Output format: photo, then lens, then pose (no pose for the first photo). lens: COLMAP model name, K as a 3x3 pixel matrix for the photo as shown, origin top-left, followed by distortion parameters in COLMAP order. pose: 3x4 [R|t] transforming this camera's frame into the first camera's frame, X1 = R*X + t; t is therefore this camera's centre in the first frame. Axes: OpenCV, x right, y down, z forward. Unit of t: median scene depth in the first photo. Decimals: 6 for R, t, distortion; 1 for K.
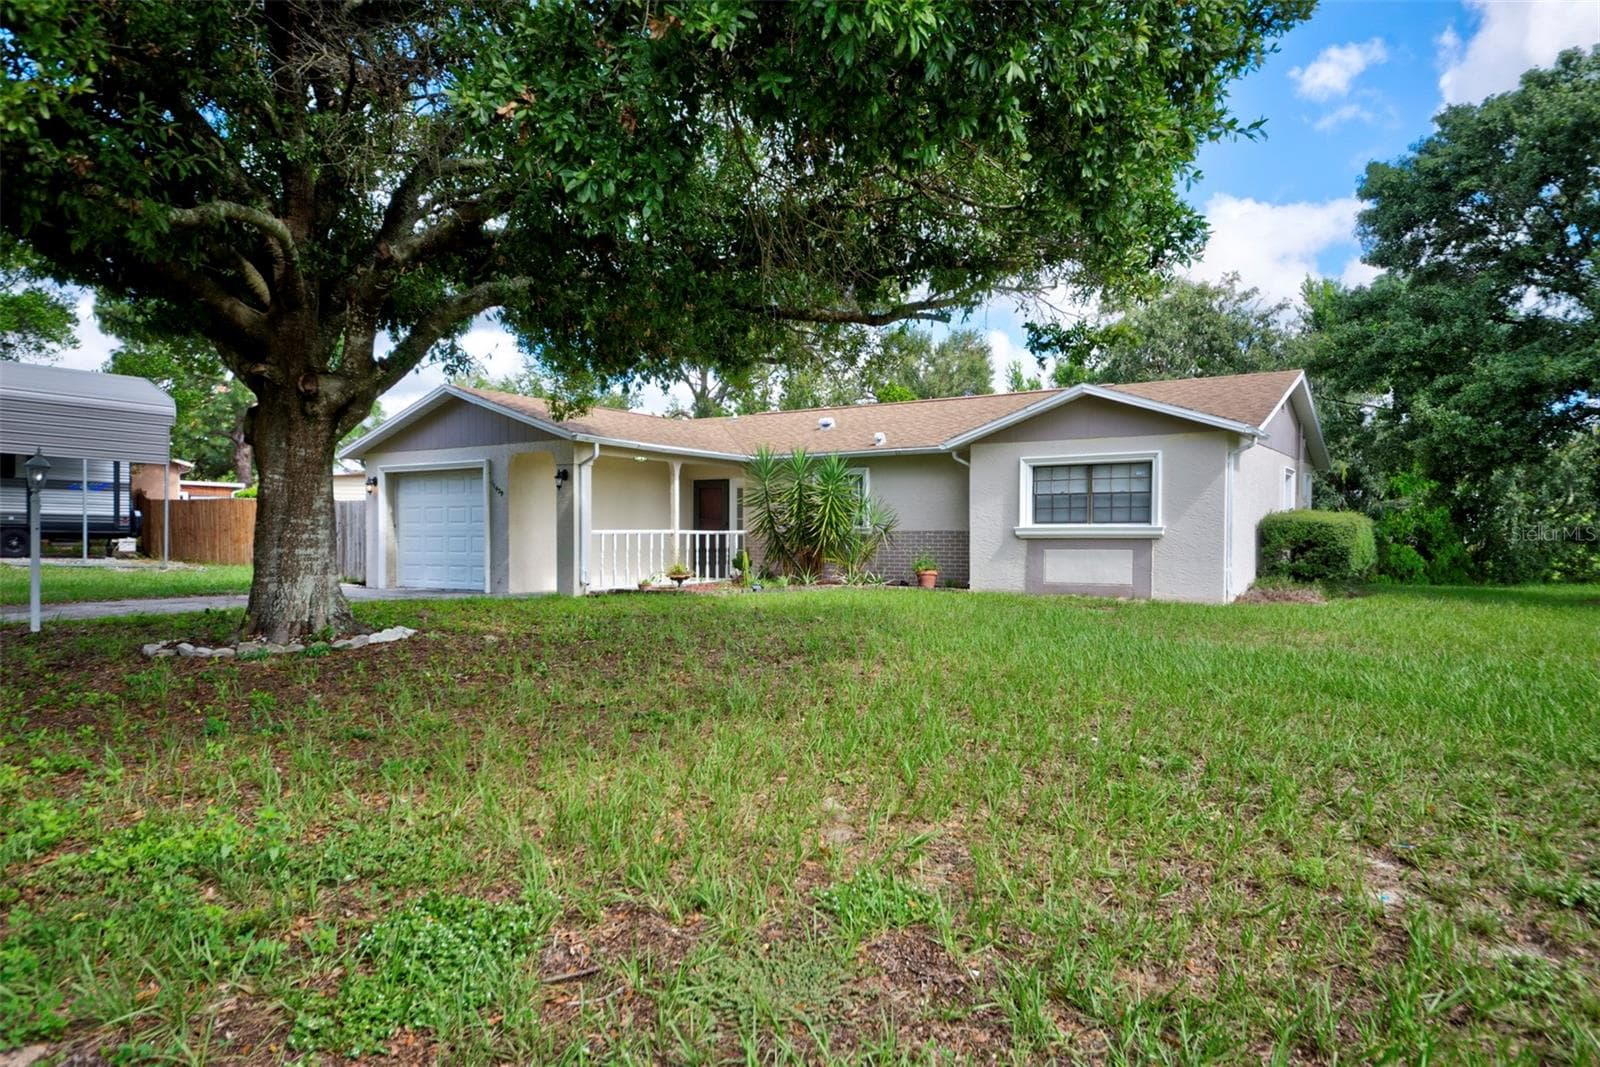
lens RADIAL K [[1034.3, 0, 798.3], [0, 1034.3, 565.9], [0, 0, 1]] dist [0.065421, -0.000389]
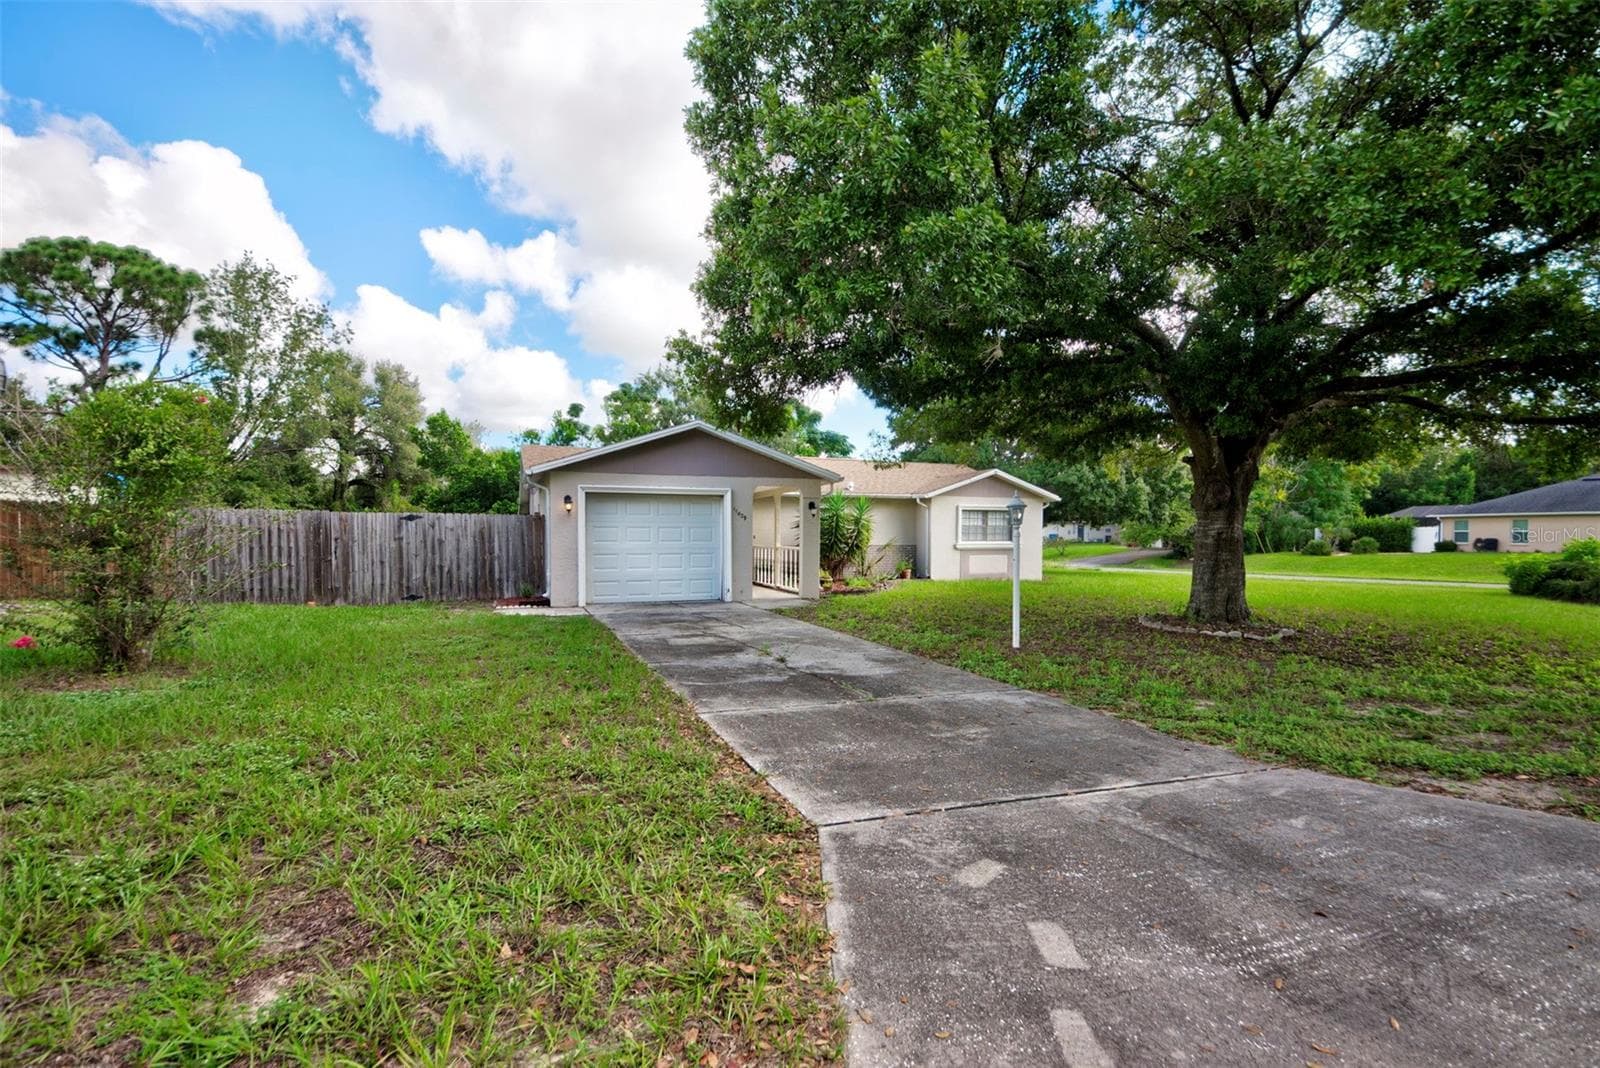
lens RADIAL K [[779.5, 0, 796.6], [0, 779.5, 543.0], [0, 0, 1]] dist [0.035013, -0.017313]
pose [[0.568128, -0.008327, 0.822898, -0.992916], [0.023496, 0.999705, -0.006106, -0.033231], [-0.822605, 0.022804, 0.568156, 0.425615]]
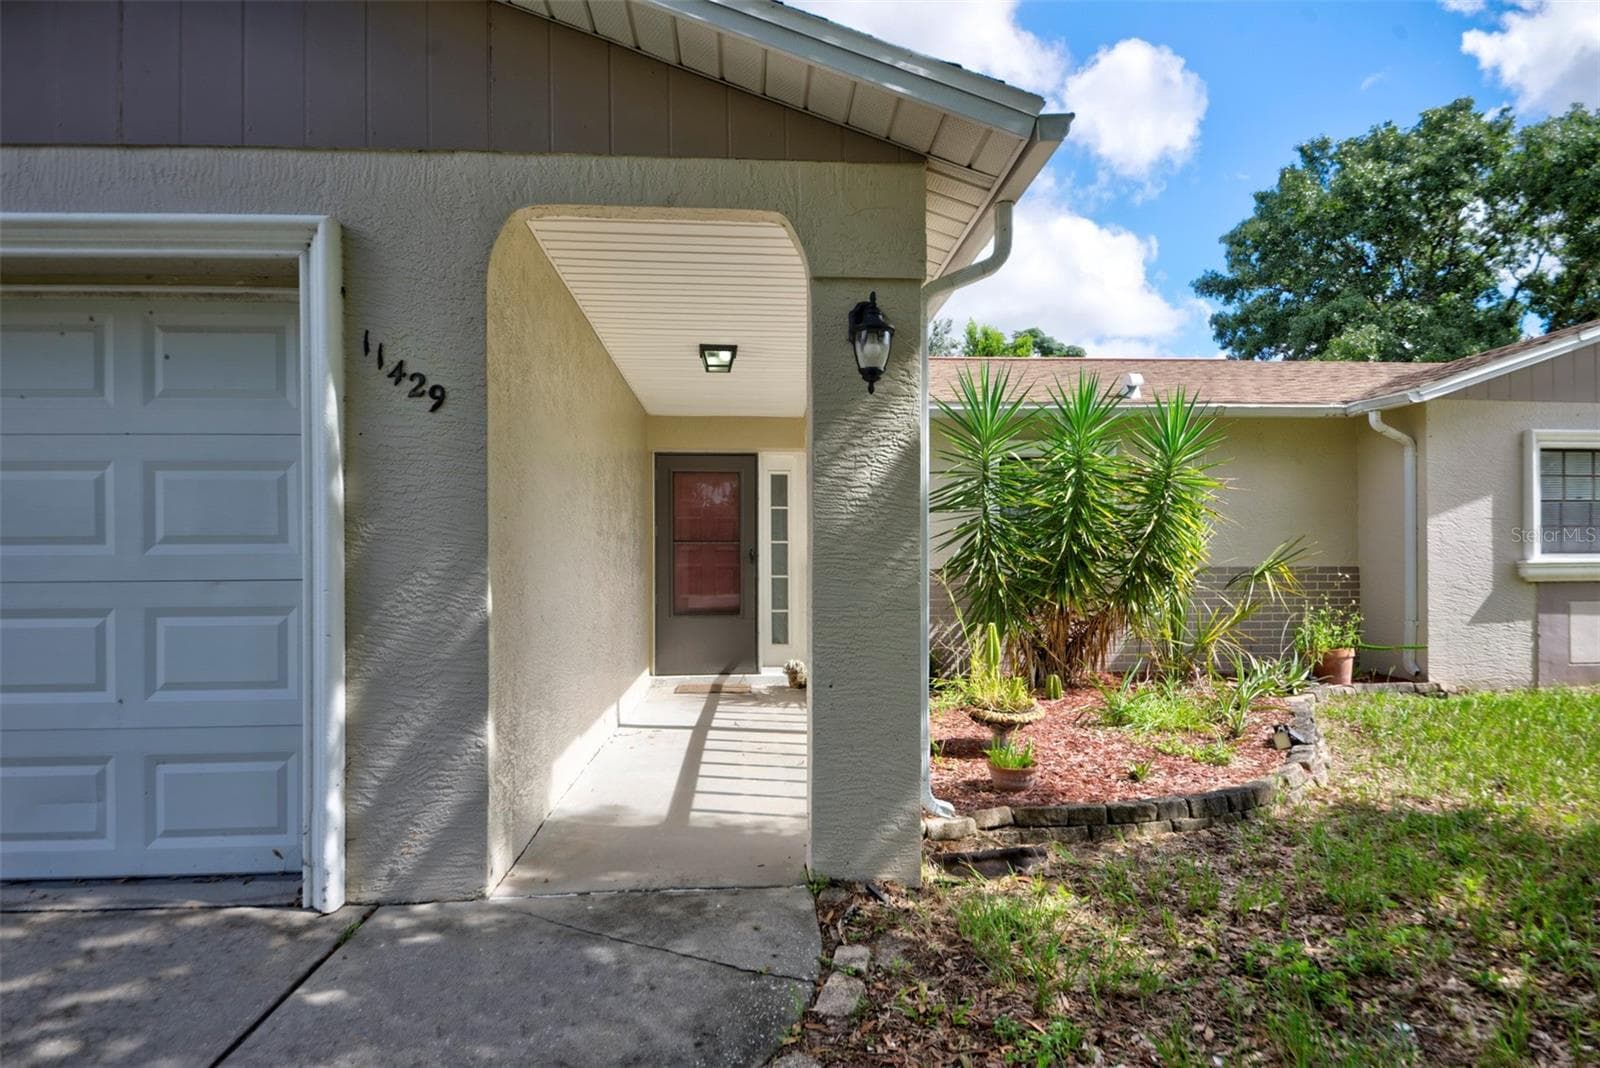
lens RADIAL K [[752.9, 0, 805.8], [0, 752.9, 556.8], [0, 0, 1]] dist [0.029781, -0.023532]
pose [[0.779955, 0.004693, 0.625818, -0.294793], [0.024326, 0.998989, -0.037810, -0.031074], [-0.625362, 0.044714, 0.779053, 0.863963]]
